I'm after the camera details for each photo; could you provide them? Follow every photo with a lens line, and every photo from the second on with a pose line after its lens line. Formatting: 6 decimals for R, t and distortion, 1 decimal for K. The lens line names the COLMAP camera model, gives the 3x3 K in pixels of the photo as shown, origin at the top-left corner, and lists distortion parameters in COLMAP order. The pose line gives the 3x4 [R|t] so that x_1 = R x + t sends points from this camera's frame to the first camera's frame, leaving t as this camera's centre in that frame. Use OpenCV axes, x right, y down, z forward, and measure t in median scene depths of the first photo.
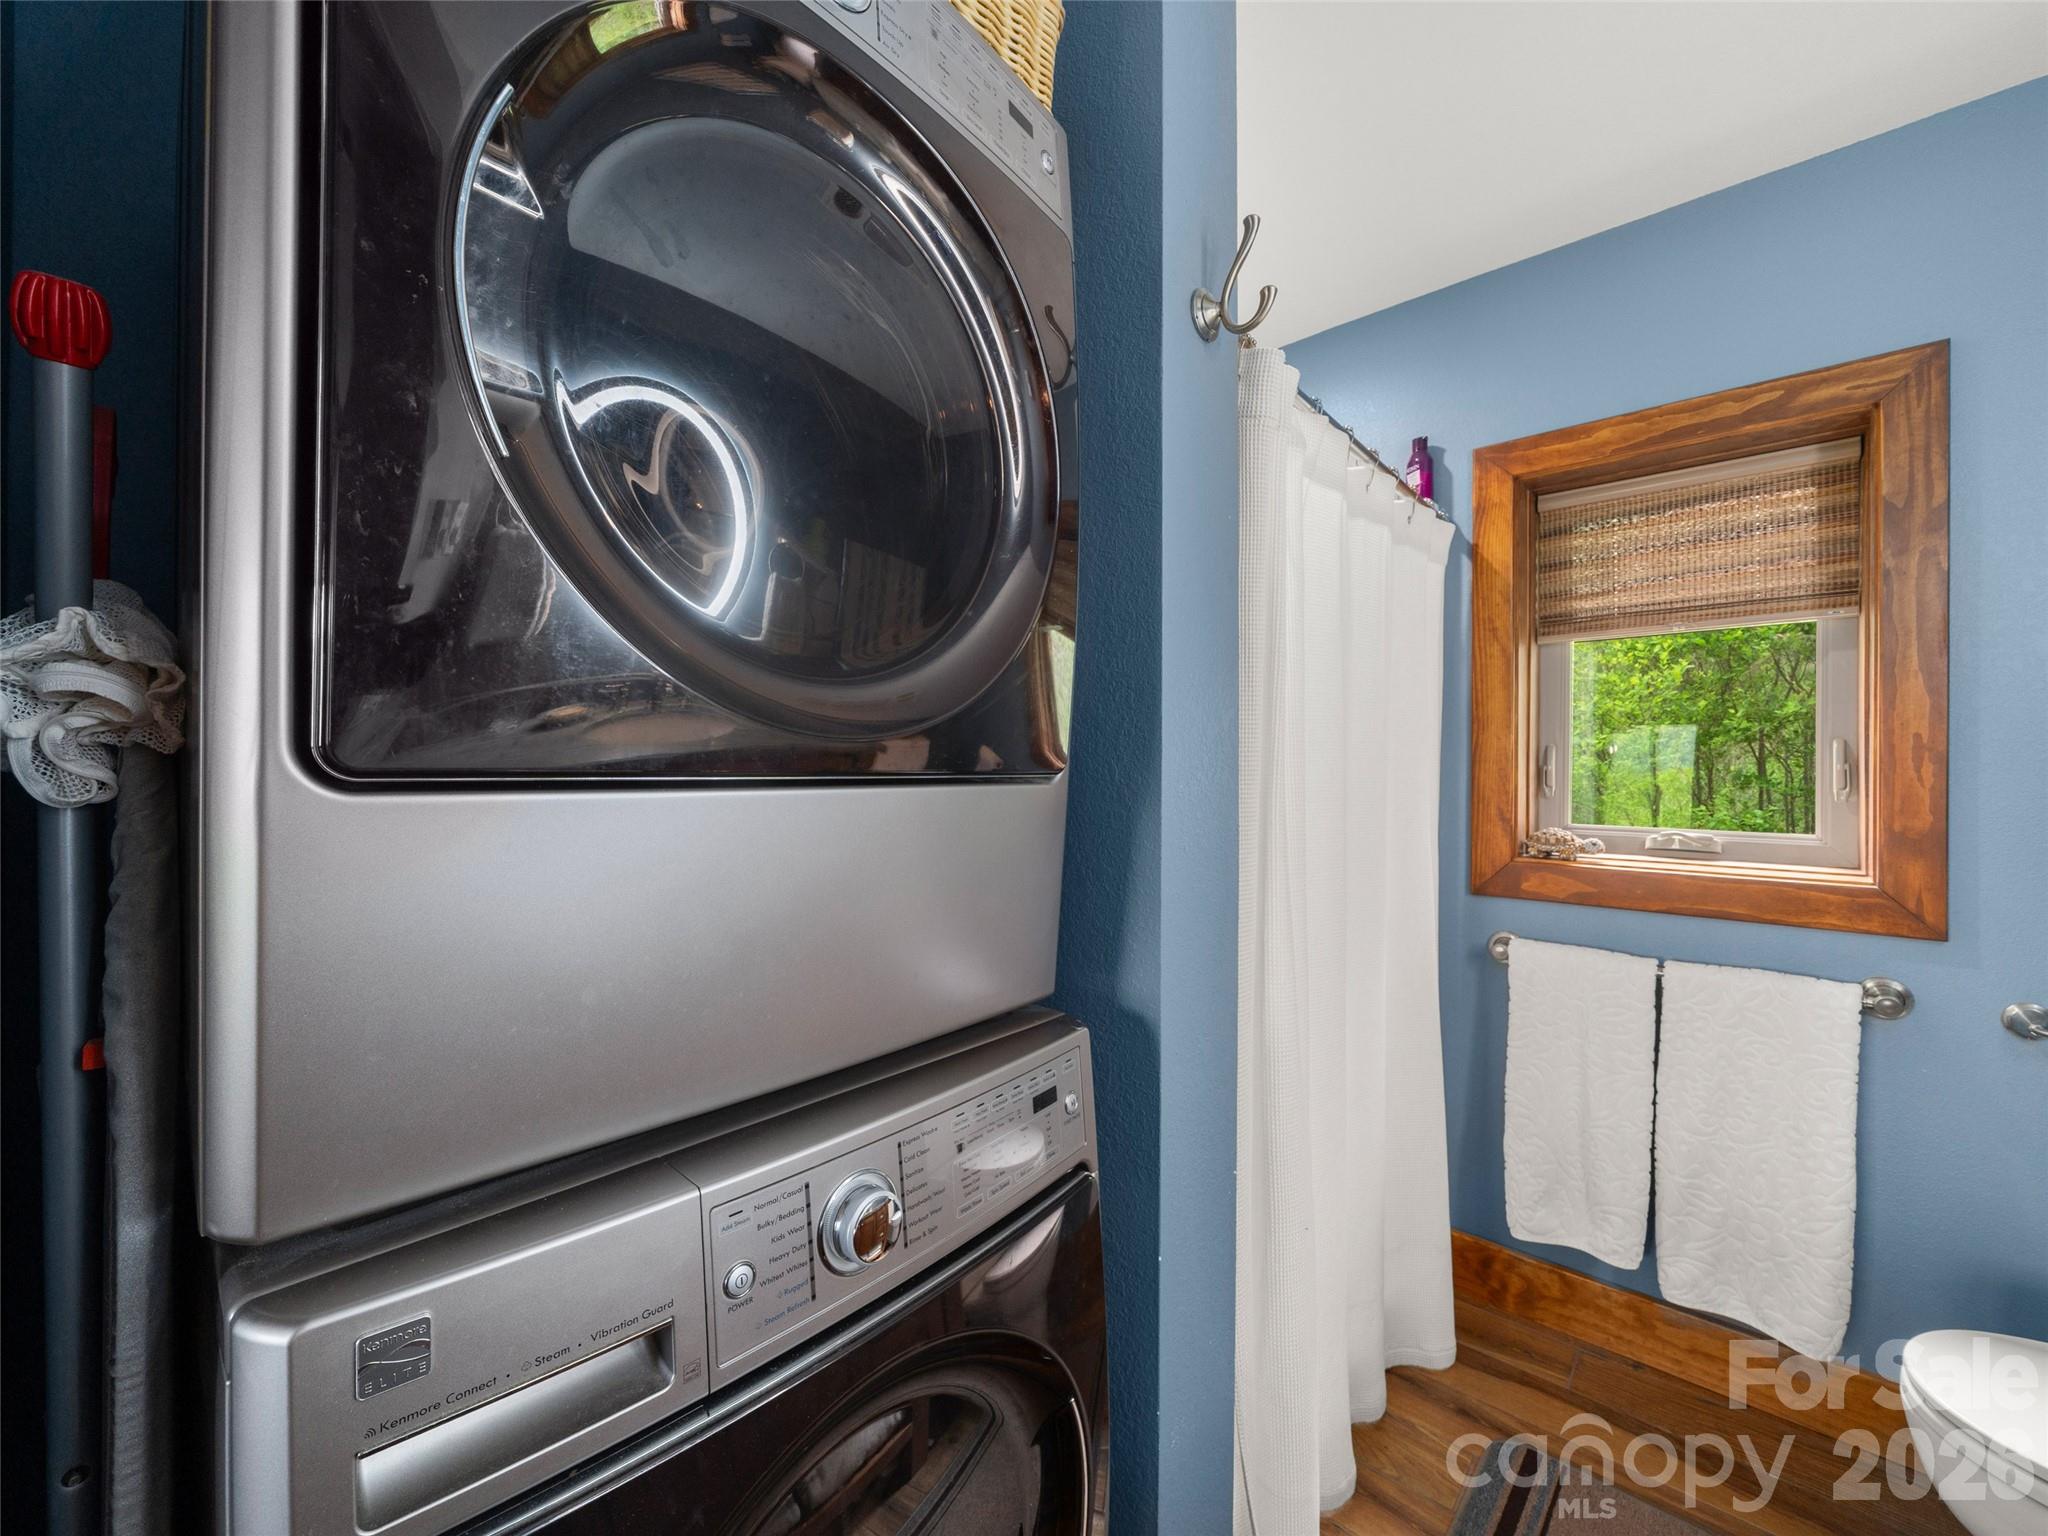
lens RADIAL K [[793.0, 0, 1010.6], [0, 793.0, 771.2], [0, 0, 1]] dist [-0.006080, -0.001027]
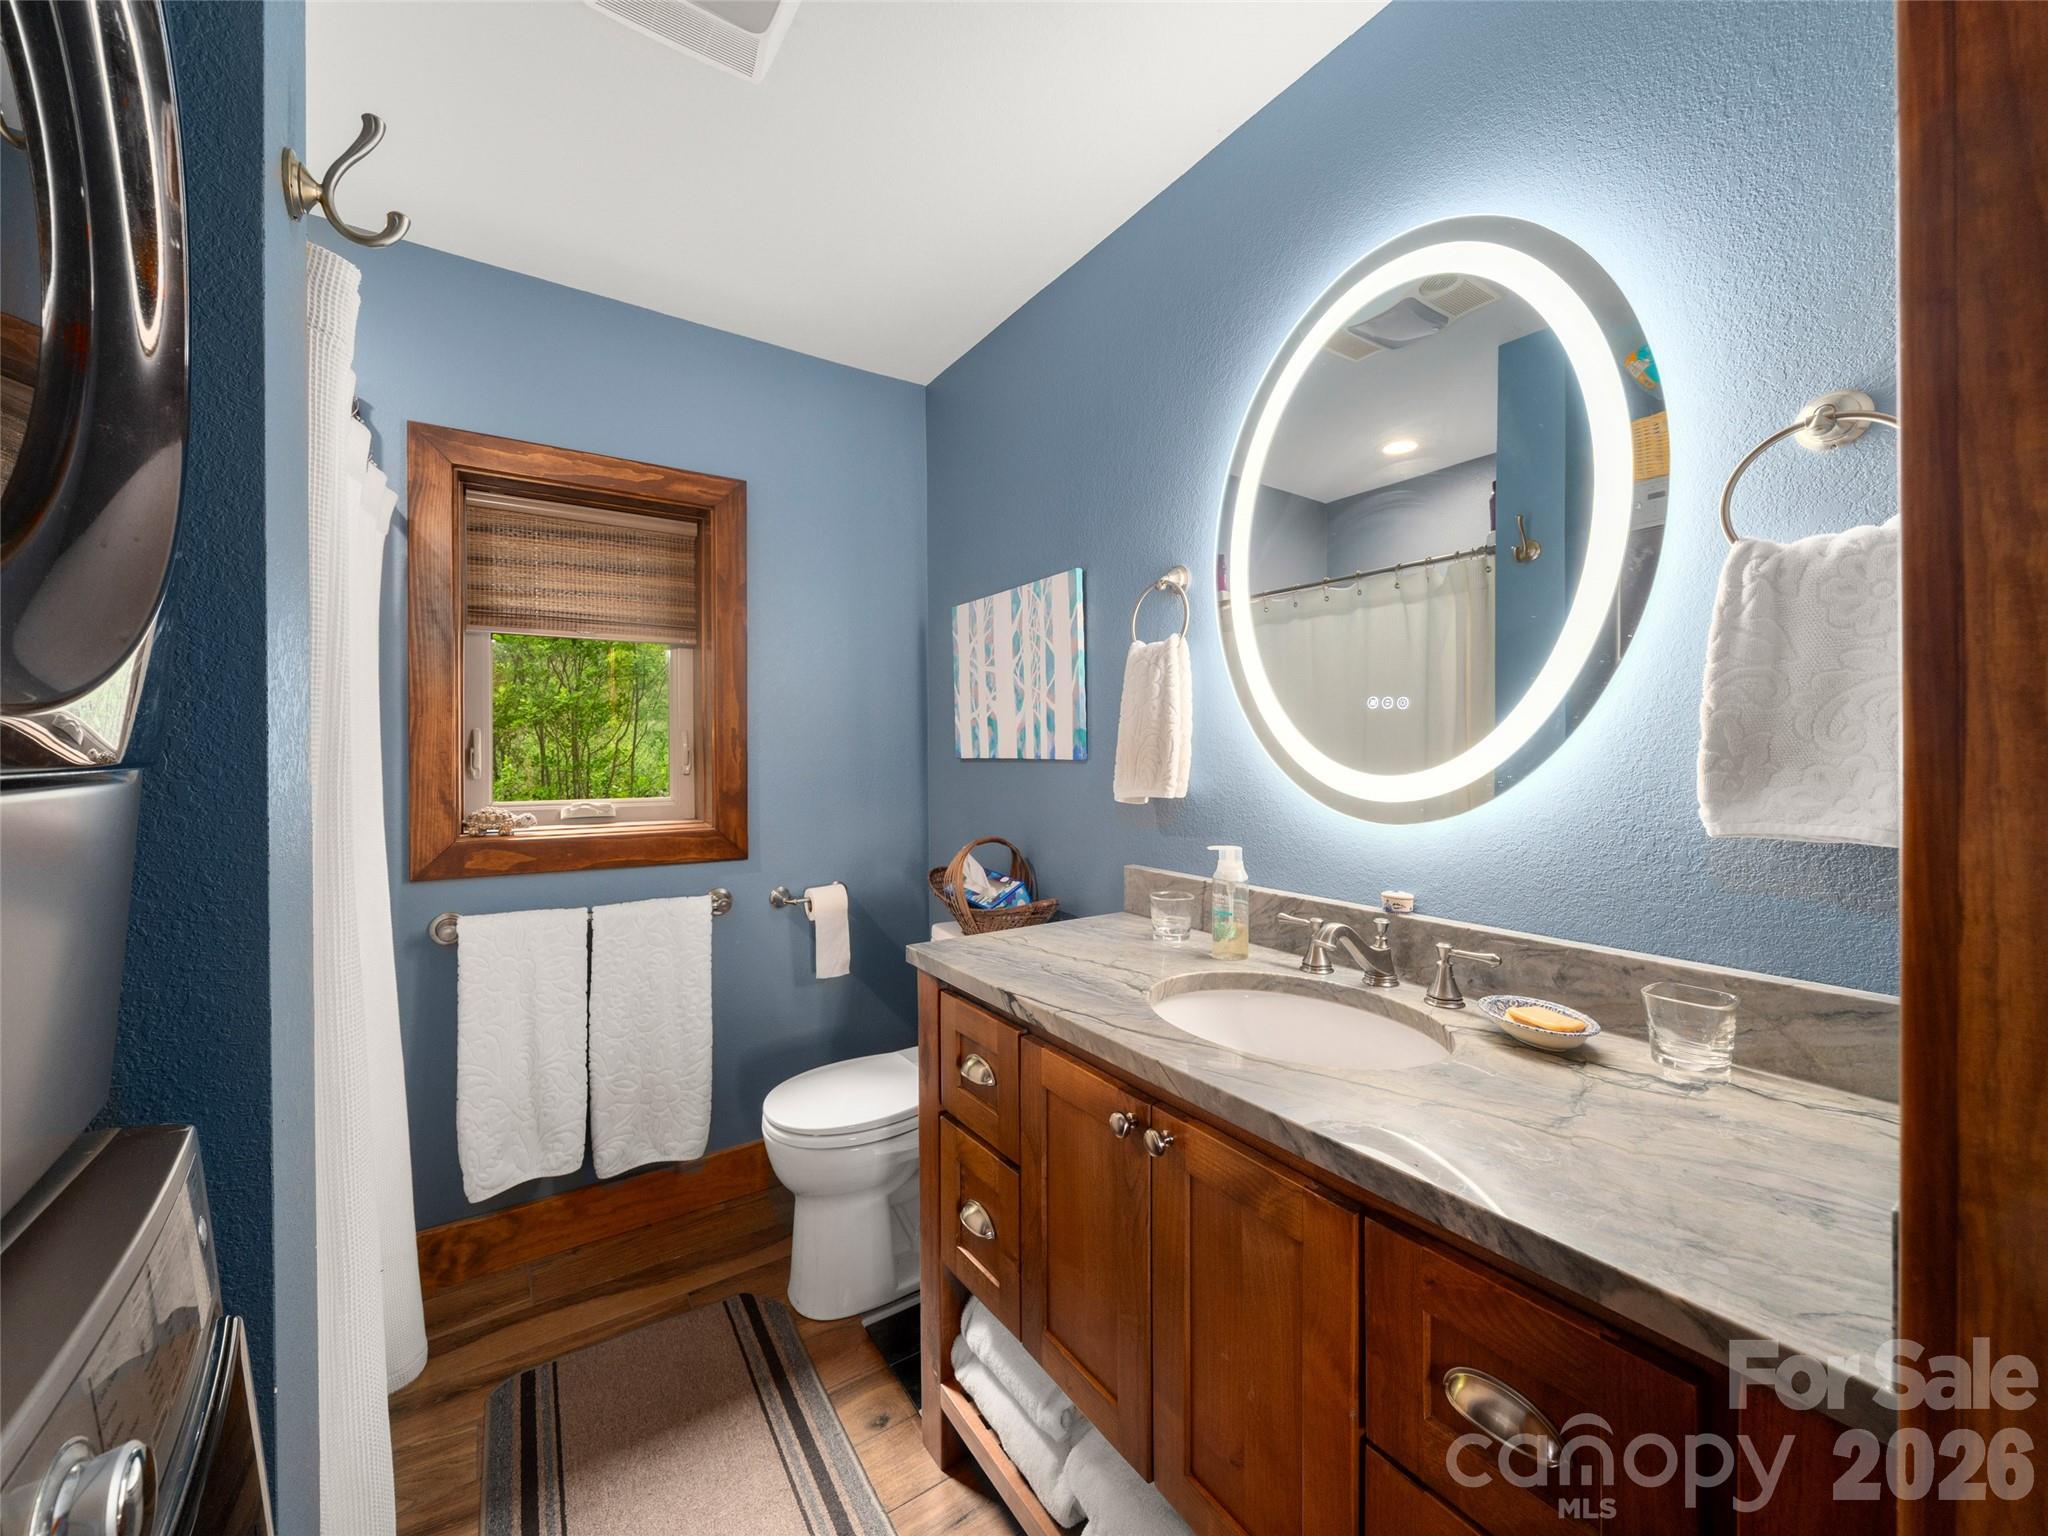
lens RADIAL K [[793.0, 0, 1004.2], [0, 793.0, 760.1], [0, 0, 1]] dist [-0.006080, -0.001027]
pose [[0.252935, -0.017196, 0.967330, -0.182242], [0.006377, 0.999850, 0.016107, -0.004669], [-0.967462, 0.002095, 0.253007, 0.061214]]
